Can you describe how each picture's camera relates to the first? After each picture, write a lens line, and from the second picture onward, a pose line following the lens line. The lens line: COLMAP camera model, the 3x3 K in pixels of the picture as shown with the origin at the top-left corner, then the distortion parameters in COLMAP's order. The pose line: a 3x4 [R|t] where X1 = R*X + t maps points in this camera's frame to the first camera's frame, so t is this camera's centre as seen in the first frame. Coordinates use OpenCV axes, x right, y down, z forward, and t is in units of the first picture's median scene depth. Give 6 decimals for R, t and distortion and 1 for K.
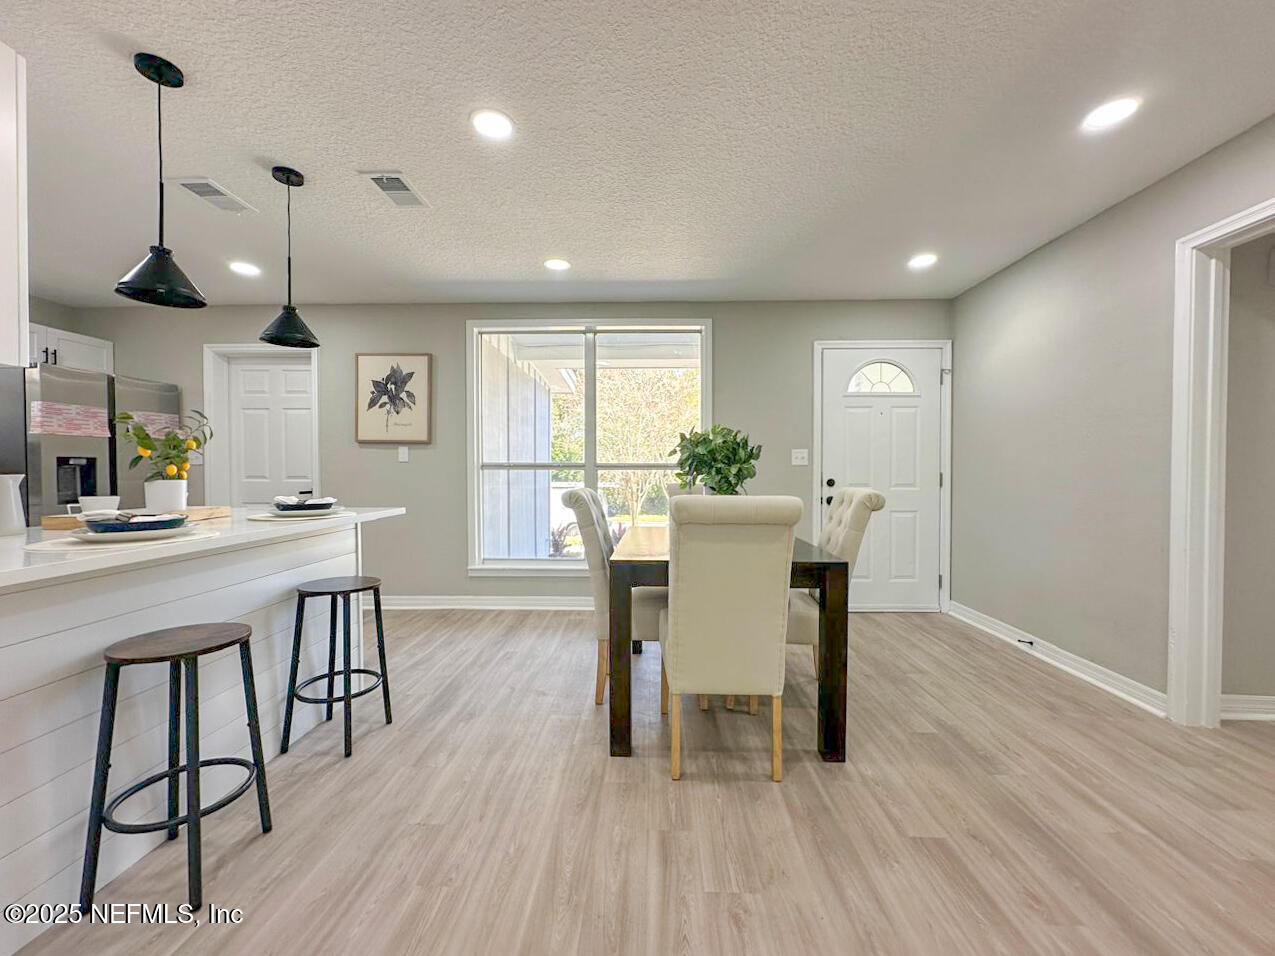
lens RADIAL K [[507.7, 0, 635.9], [0, 507.7, 479.5], [0, 0, 1]] dist [-0.001133, 0.000092]
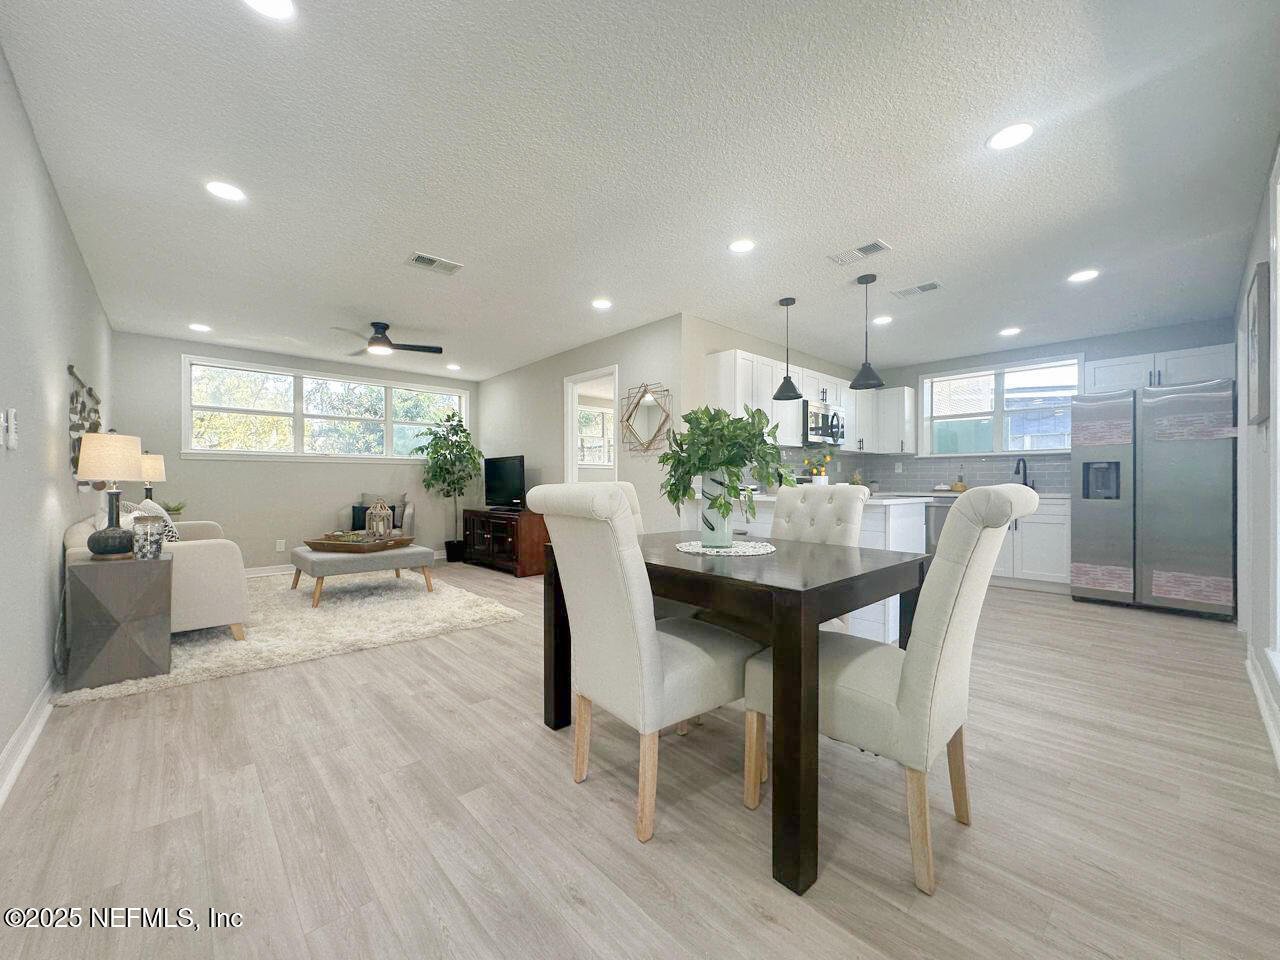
lens RADIAL K [[509.7, 0, 640.2], [0, 509.7, 481.4], [0, 0, 1]] dist [-0.001133, 0.000092]
pose [[-0.711798, -0.001664, -0.702382, 0.578442], [-0.015114, 0.999802, 0.012947, 0.004268], [0.702222, 0.019832, -0.711682, 1.065522]]
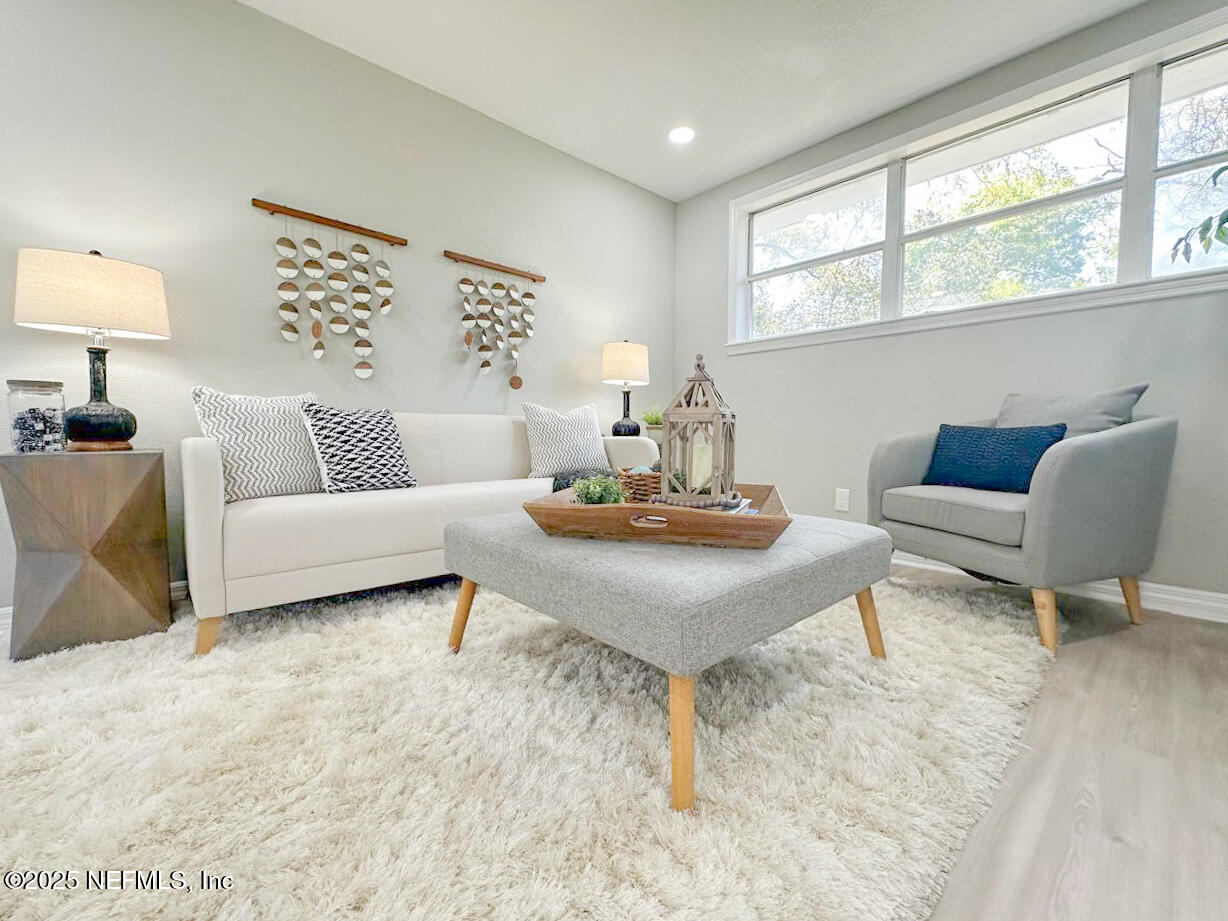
lens RADIAL K [[498.7, 0, 614.9], [0, 498.7, 463.5], [0, 0, 1]] dist [0.000294, 0.000250]
pose [[-0.692933, -0.046097, 0.719527, -0.083324], [0.009249, 0.997304, 0.072799, 0.118814], [-0.720943, 0.057099, -0.690638, -0.013529]]
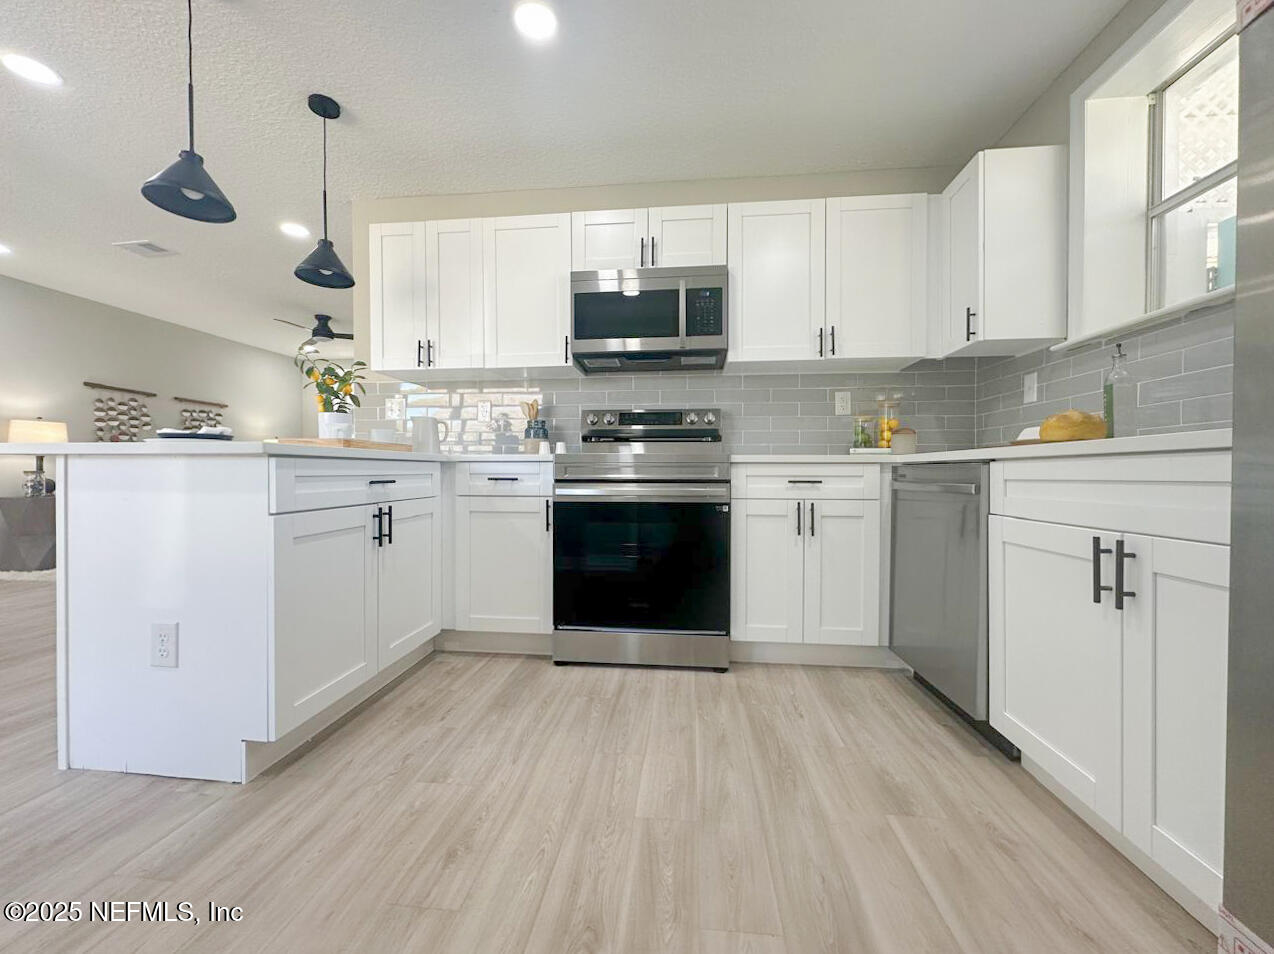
lens RADIAL K [[507.3, 0, 635.8], [0, 507.3, 478.6], [0, 0, 1]] dist [-0.001133, 0.000092]
pose [[-0.997331, -0.000705, 0.073015, -0.887300], [0.001674, 0.999470, 0.032521, 0.057165], [-0.072999, 0.032556, -0.996801, 1.097741]]
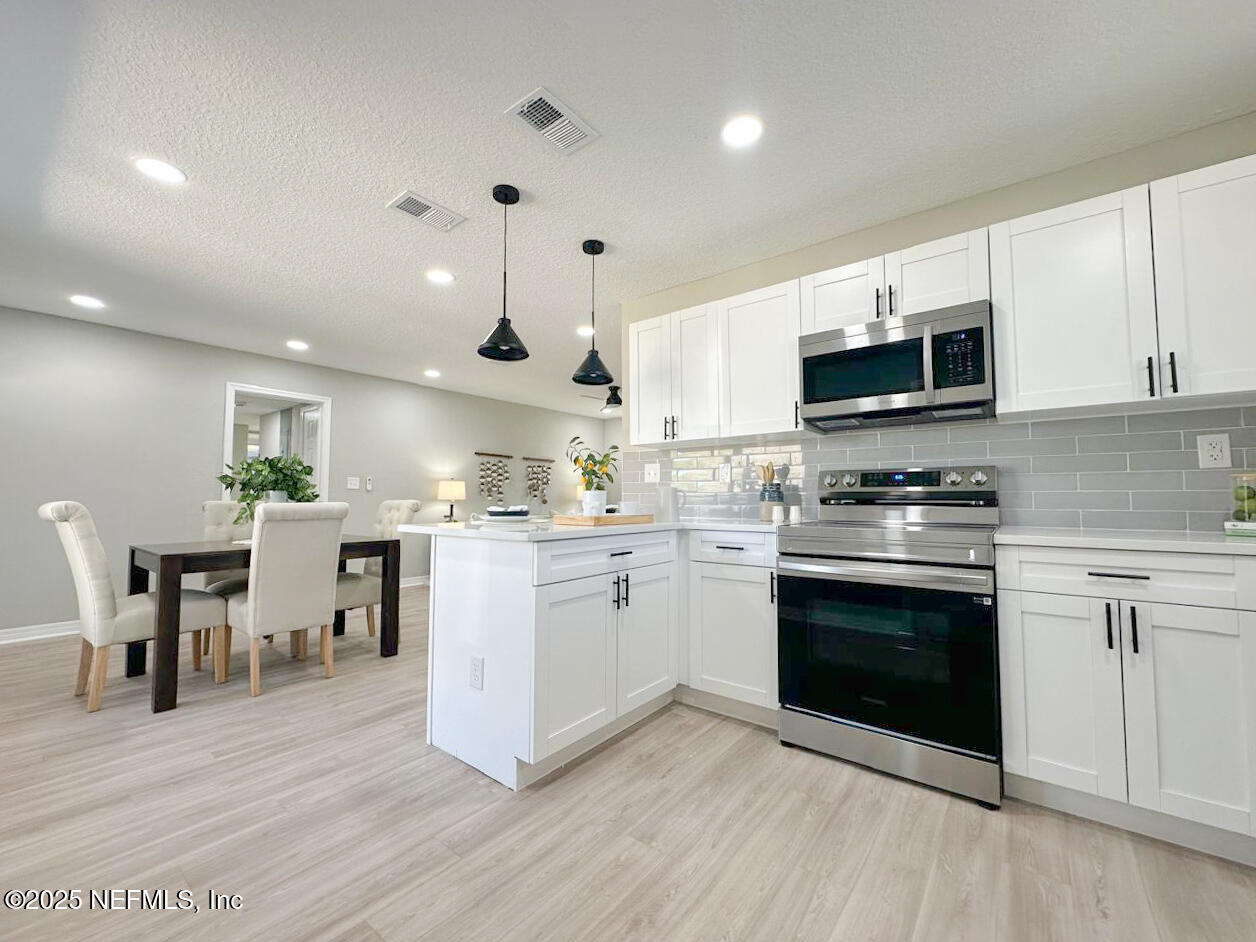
lens RADIAL K [[510.1, 0, 628.4], [0, 510.1, 472.4], [0, 0, 1]] dist [0.000294, 0.000250]
pose [[-0.806931, 0.031692, 0.589795, -0.965507], [0.012308, 0.999245, -0.036855, 0.001791], [-0.590518, -0.022480, -0.806711, 1.094274]]
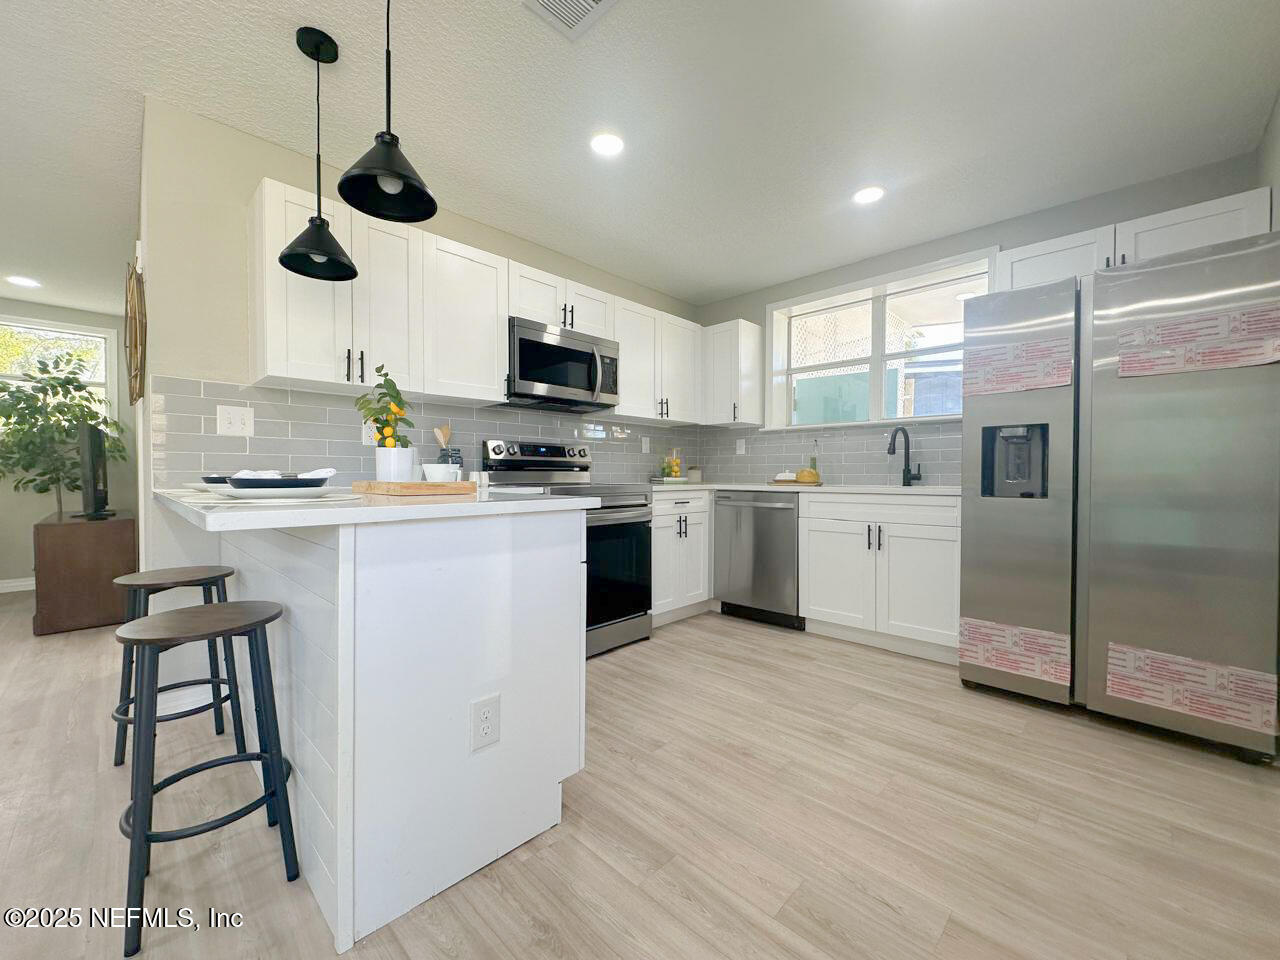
lens RADIAL K [[509.7, 0, 639.5], [0, 509.7, 480.9], [0, 0, 1]] dist [-0.001133, 0.000092]
pose [[-0.673765, 0.010696, -0.738868, -0.293426], [-0.015306, 0.999479, 0.028426, 0.014846], [0.738787, 0.030462, -0.673250, 1.054776]]
